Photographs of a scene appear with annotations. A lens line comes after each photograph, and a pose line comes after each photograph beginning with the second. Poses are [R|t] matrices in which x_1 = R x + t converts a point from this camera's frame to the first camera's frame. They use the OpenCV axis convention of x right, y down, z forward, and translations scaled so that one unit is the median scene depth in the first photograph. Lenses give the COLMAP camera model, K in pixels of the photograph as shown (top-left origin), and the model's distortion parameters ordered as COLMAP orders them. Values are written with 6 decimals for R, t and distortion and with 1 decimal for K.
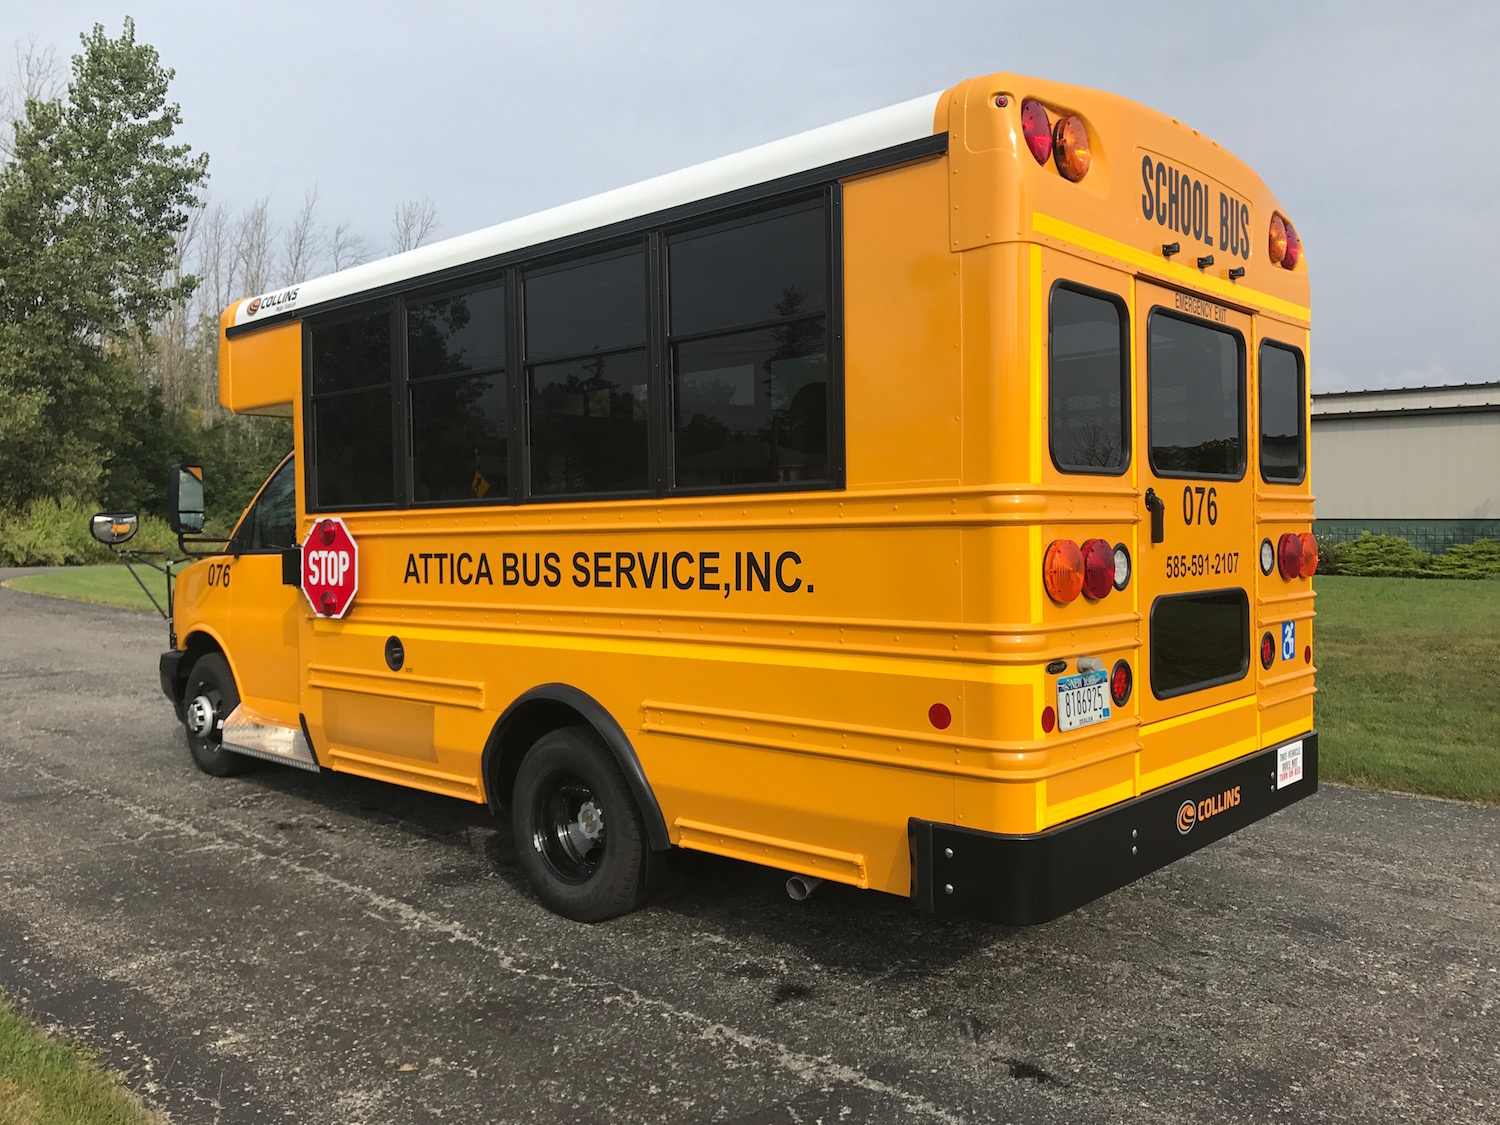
lens RADIAL K [[1236.2, 0, 750.0], [0, 1236.2, 562.5], [0, 0, 1]] dist [0.060708, -0.083196]
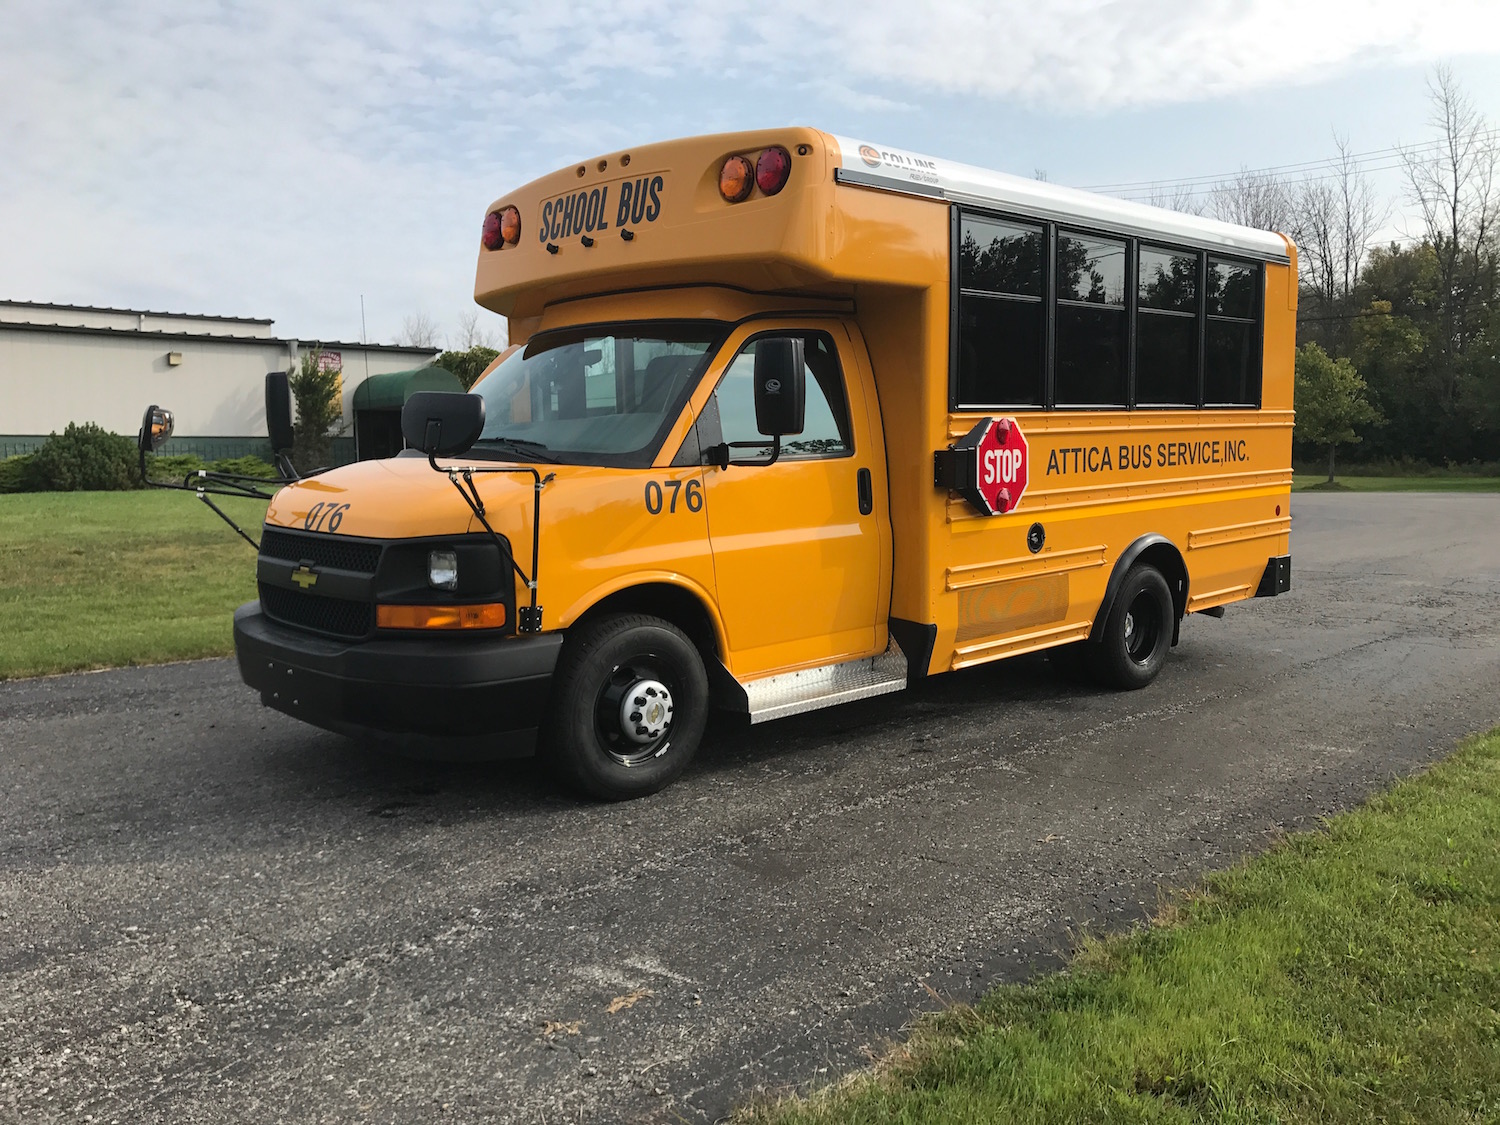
lens RADIAL K [[1236.2, 0, 750.0], [0, 1236.2, 562.5], [0, 0, 1]] dist [0.060708, -0.083196]
pose [[0.071391, -0.090425, 0.993341, -1.635412], [0.043050, 0.995234, 0.087503, -0.017784], [-0.996519, 0.036517, 0.074943, 1.333682]]
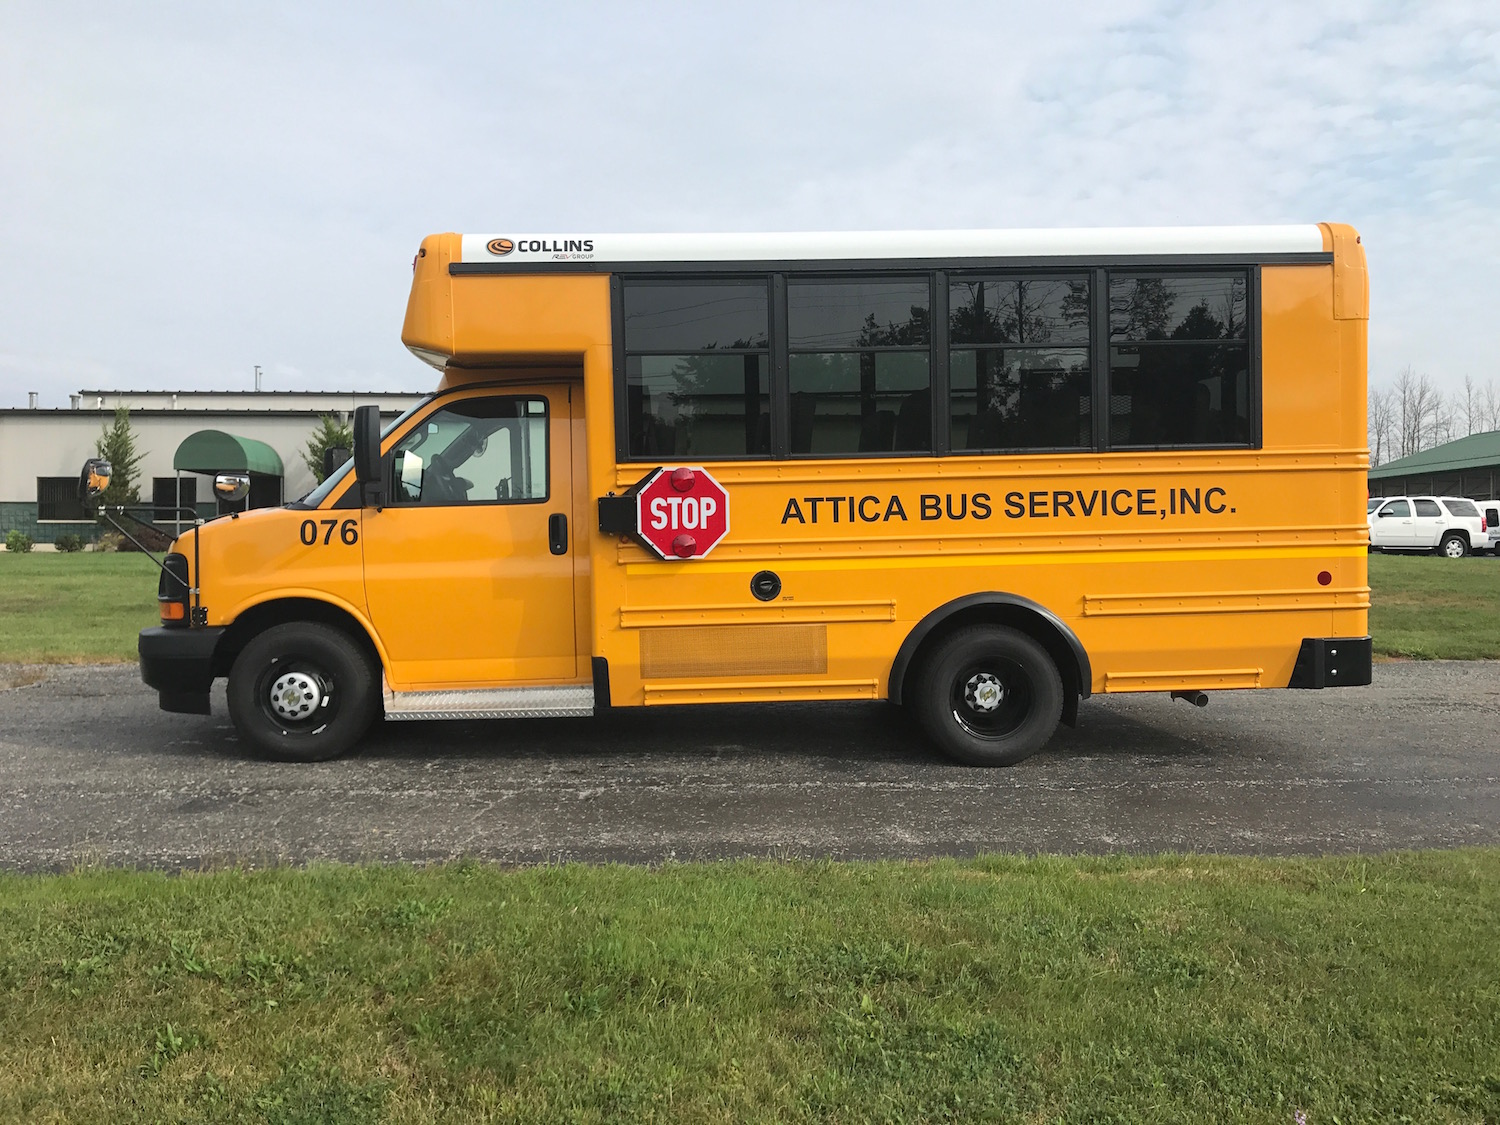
lens RADIAL K [[1236.2, 0, 750.0], [0, 1236.2, 562.5], [0, 0, 1]] dist [0.060708, -0.083196]
pose [[0.734210, -0.022779, 0.678540, -1.211241], [0.026666, 0.999633, 0.004704, 0.051838], [-0.678399, 0.014640, 0.734548, 0.193228]]
